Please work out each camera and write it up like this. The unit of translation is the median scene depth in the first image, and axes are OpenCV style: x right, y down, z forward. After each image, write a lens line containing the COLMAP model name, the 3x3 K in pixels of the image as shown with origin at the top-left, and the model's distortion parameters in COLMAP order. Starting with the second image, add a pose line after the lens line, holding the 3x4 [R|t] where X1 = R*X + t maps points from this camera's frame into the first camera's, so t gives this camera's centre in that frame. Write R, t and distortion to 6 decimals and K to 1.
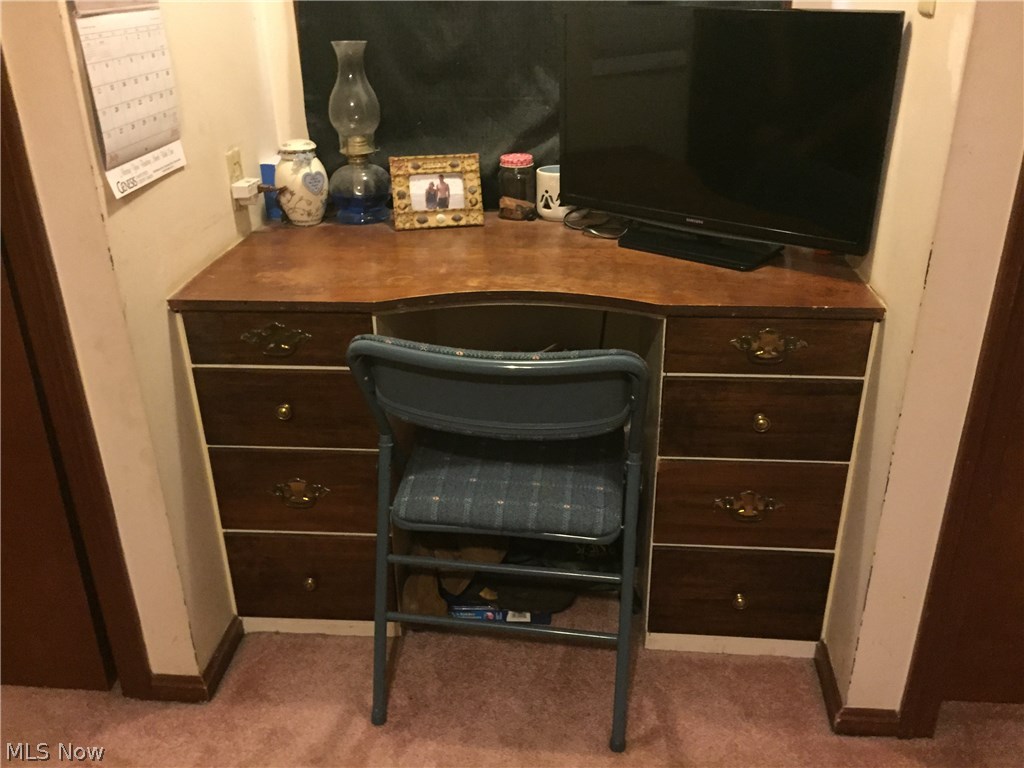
lens RADIAL K [[882.6, 0, 511.0], [0, 882.6, 382.4], [0, 0, 1]] dist [0.038443, -0.019602]
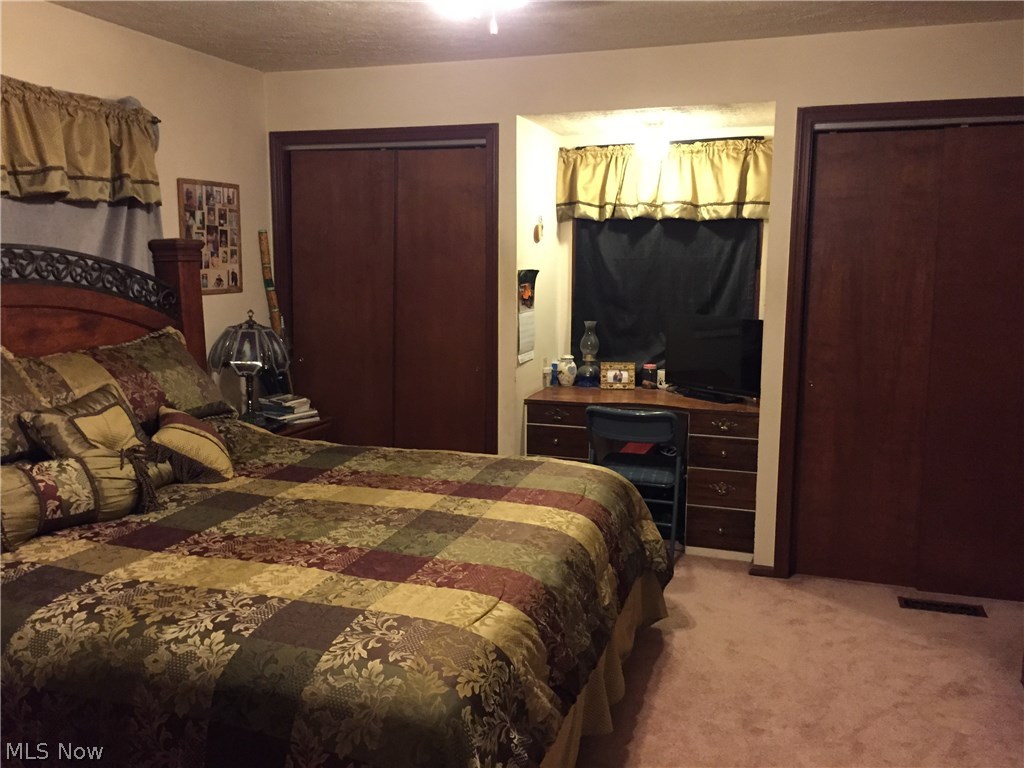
lens RADIAL K [[882.6, 0, 512.2], [0, 882.6, 384.2], [0, 0, 1]] dist [0.038443, -0.019602]
pose [[0.970336, 0.054526, -0.235532, 0.228561], [-0.119146, 0.955563, -0.269637, 0.546151], [0.210363, 0.289701, 0.933713, -1.487418]]
